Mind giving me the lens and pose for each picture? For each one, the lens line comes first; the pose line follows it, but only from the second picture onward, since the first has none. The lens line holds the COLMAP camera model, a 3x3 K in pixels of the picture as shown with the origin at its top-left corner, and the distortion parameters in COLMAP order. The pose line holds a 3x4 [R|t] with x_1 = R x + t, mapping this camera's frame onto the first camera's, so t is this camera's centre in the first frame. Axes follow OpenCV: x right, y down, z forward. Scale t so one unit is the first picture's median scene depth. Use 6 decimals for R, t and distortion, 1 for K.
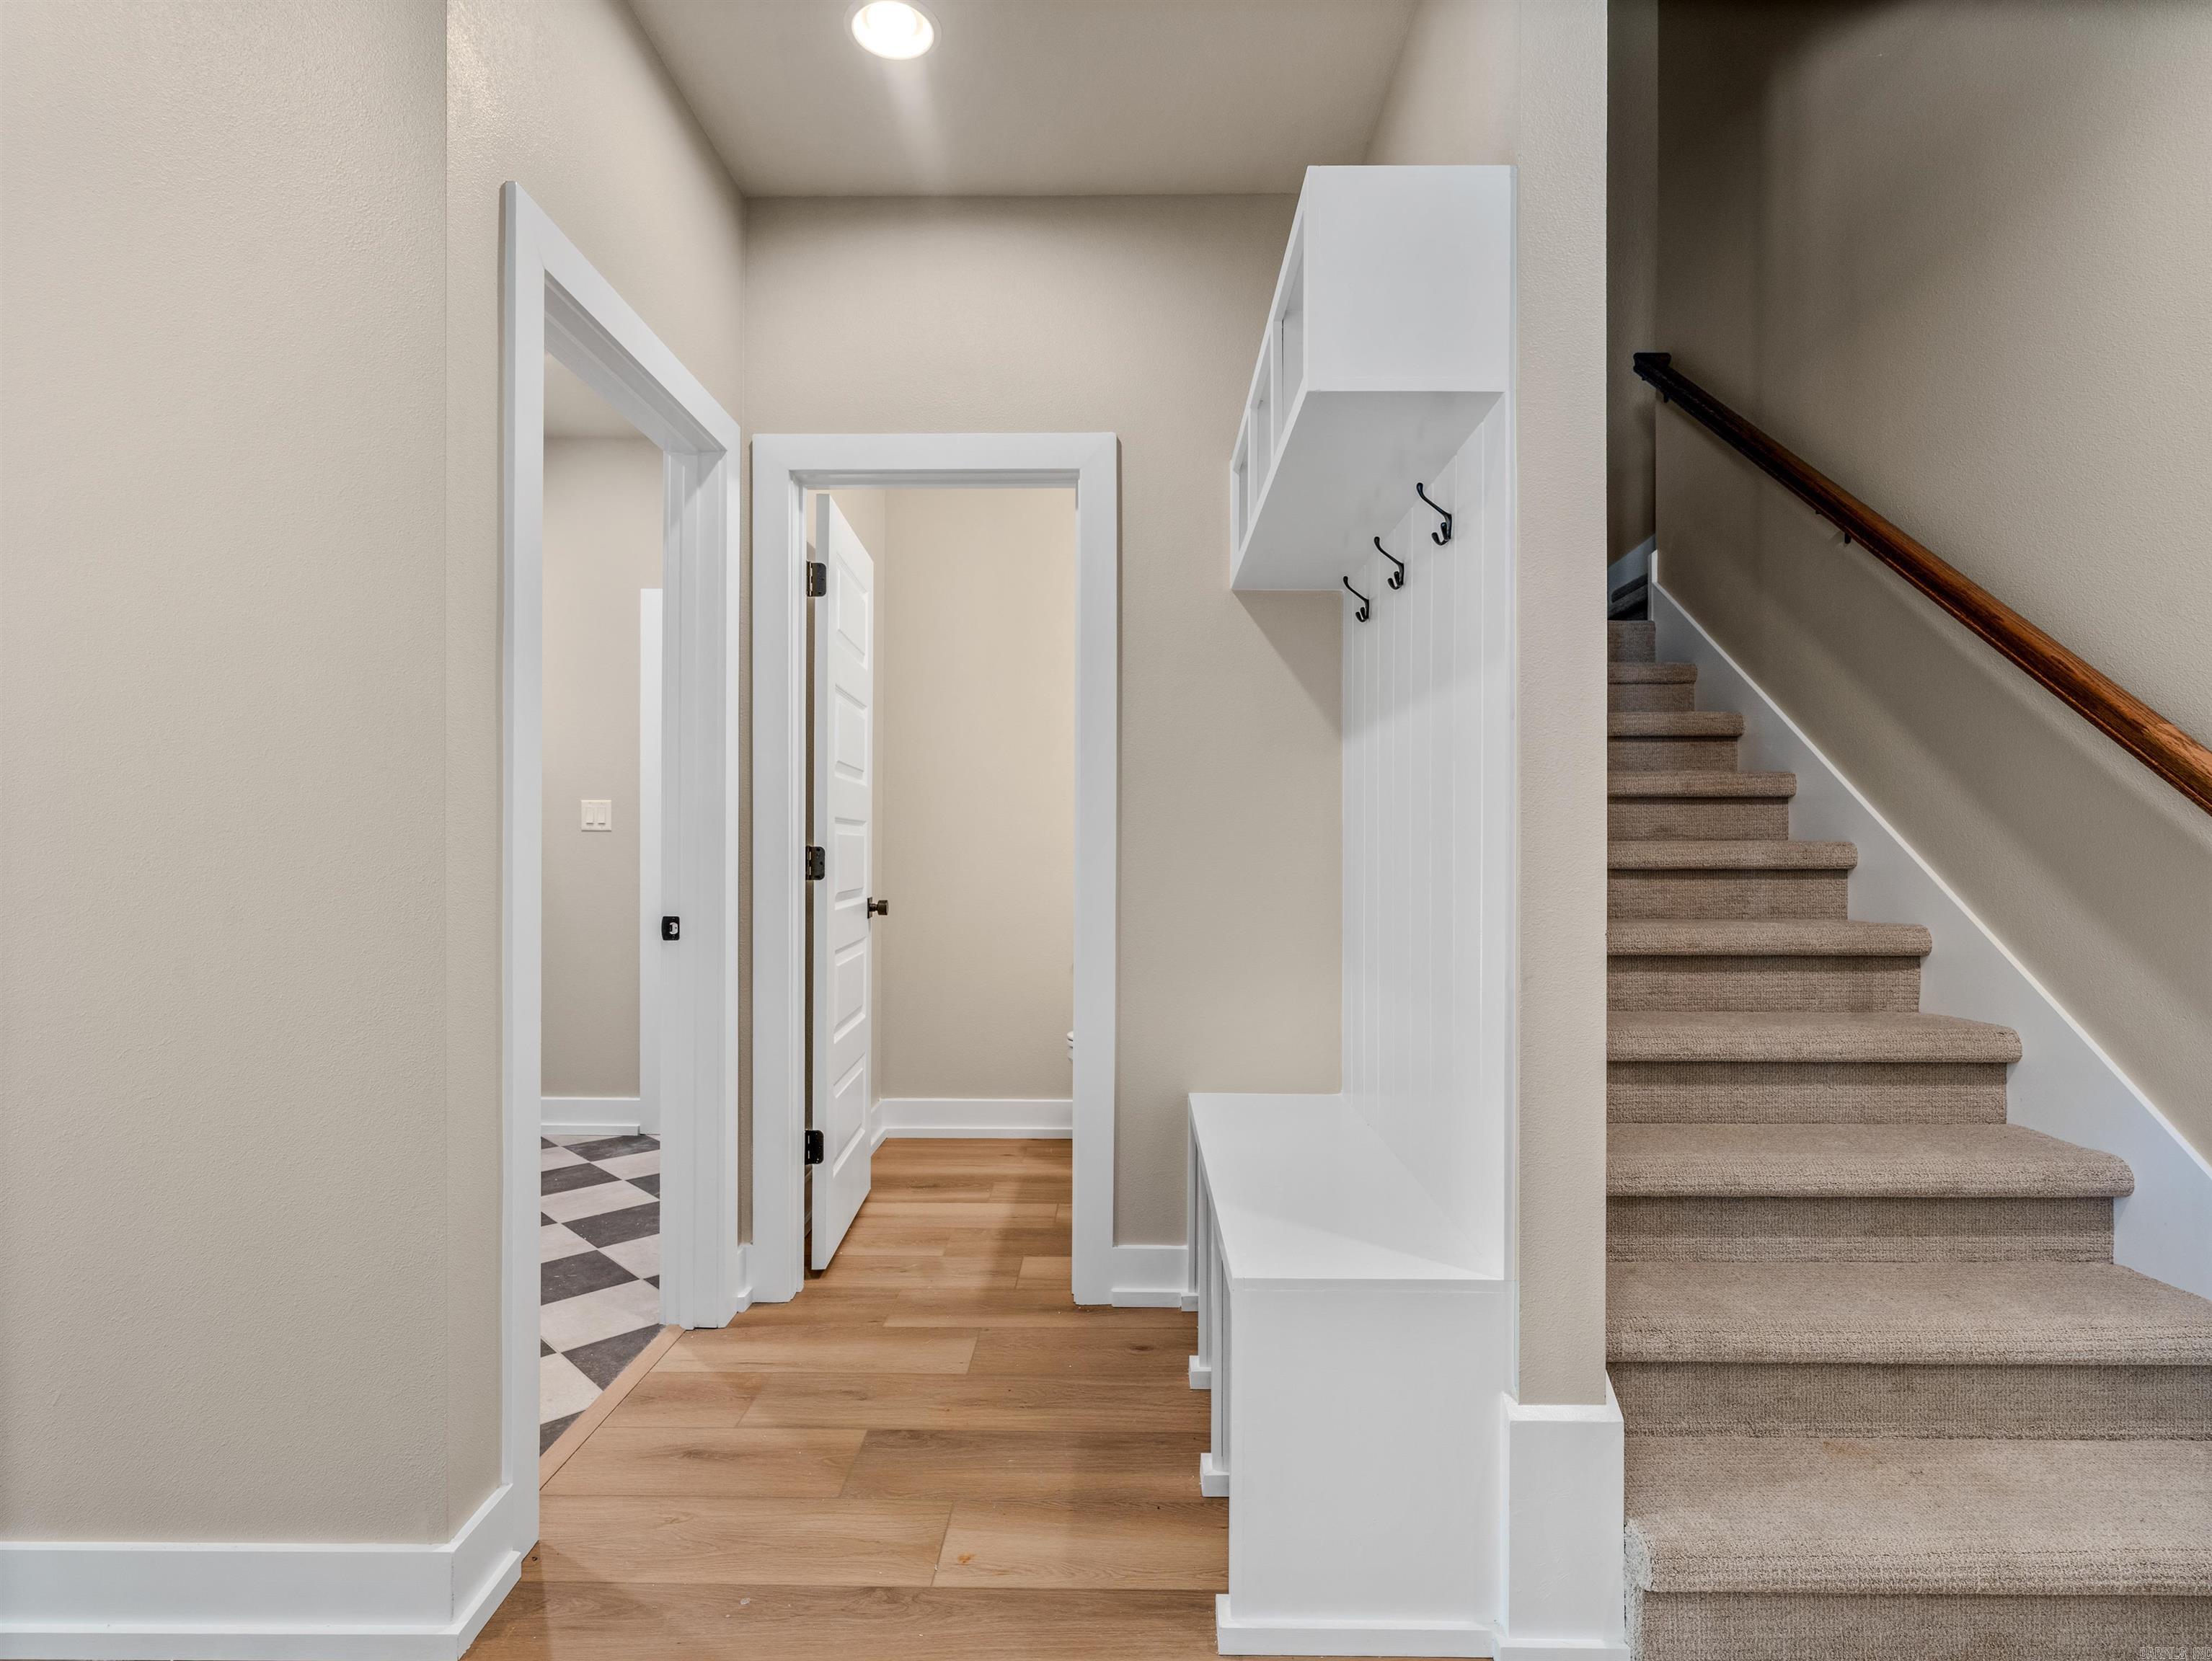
lens RADIAL K [[1119.4, 0, 1113.1], [0, 1119.4, 848.7], [0, 0, 1]] dist [-0.012599, 0.004667]
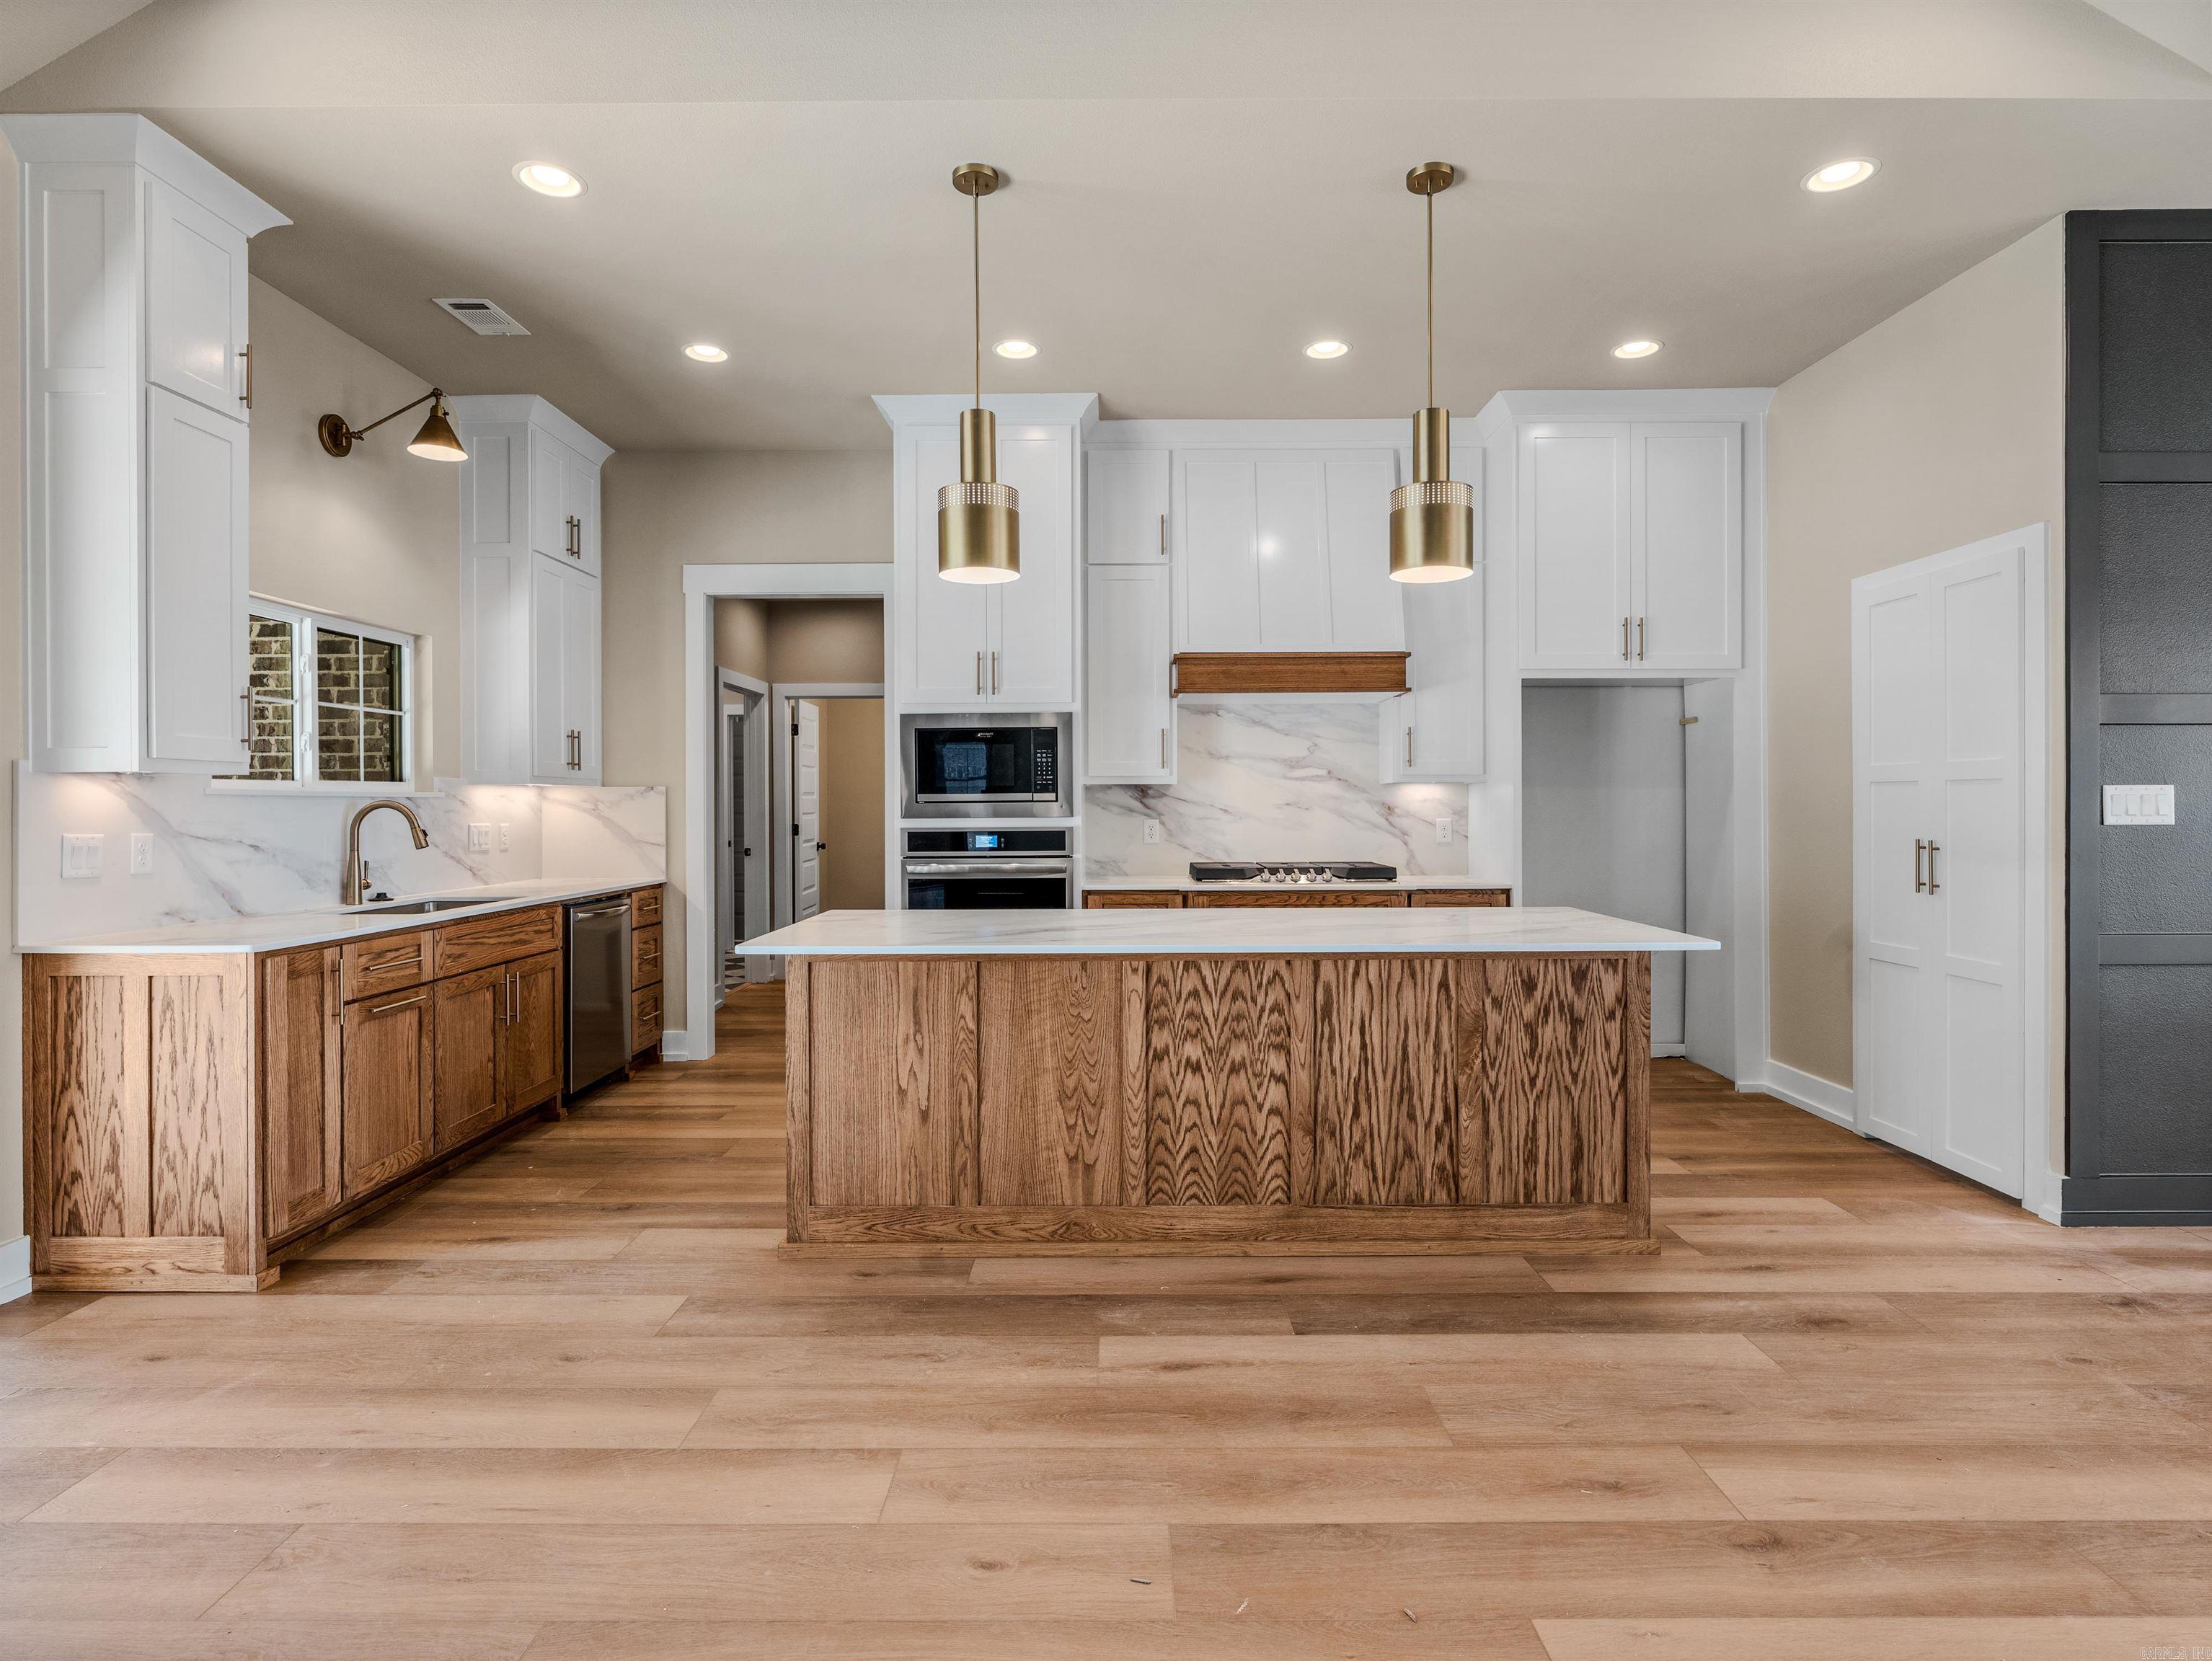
lens RADIAL K [[1119.4, 0, 1111.5], [0, 1119.4, 805.3], [0, 0, 1]] dist [-0.012599, 0.004667]
pose [[0.999970, -0.006902, 0.003372, 0.528347], [0.006881, 0.999958, 0.005985, -0.060571], [-0.003413, -0.005962, 0.999976, -1.845300]]
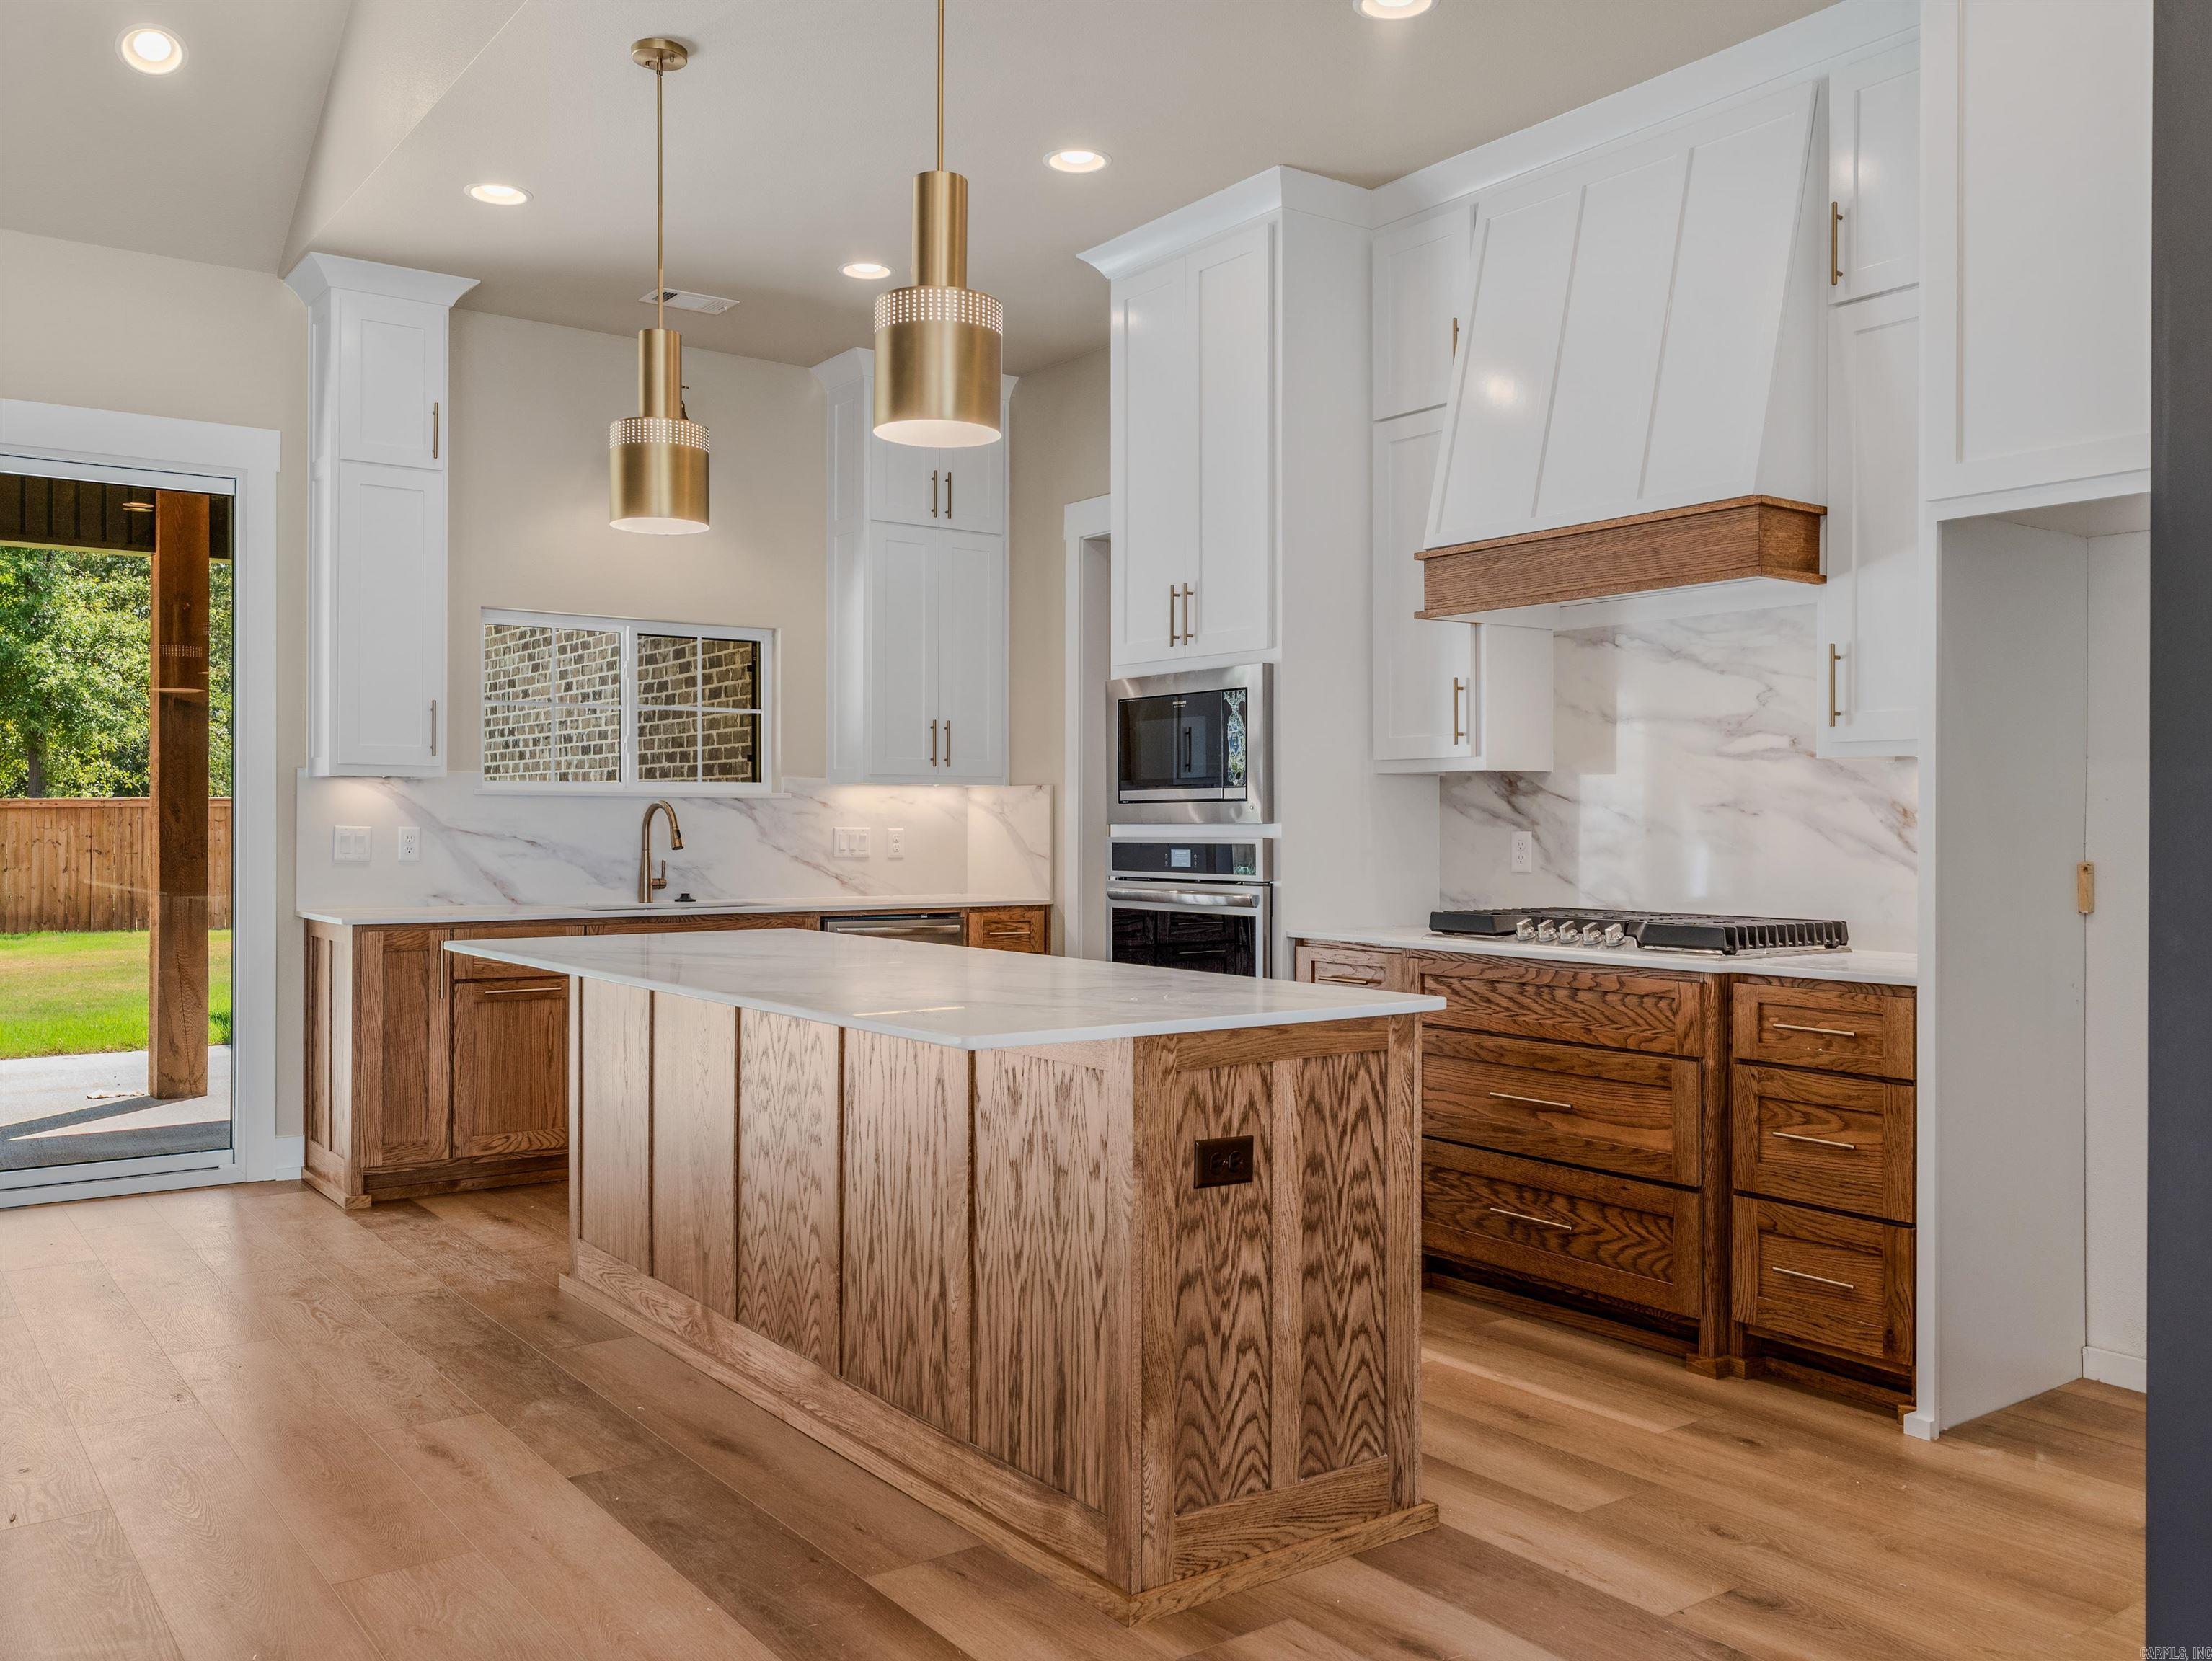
lens RADIAL K [[1781.1, 0, 1106.8], [0, 1781.1, 836.1], [0, 0, 1]] dist [-0.001809, 0.004073]
pose [[0.600117, 0.003998, -0.799902, 1.782769], [0.003693, 0.999963, 0.007769, -0.035015], [0.799904, -0.007617, 0.600080, -1.335824]]
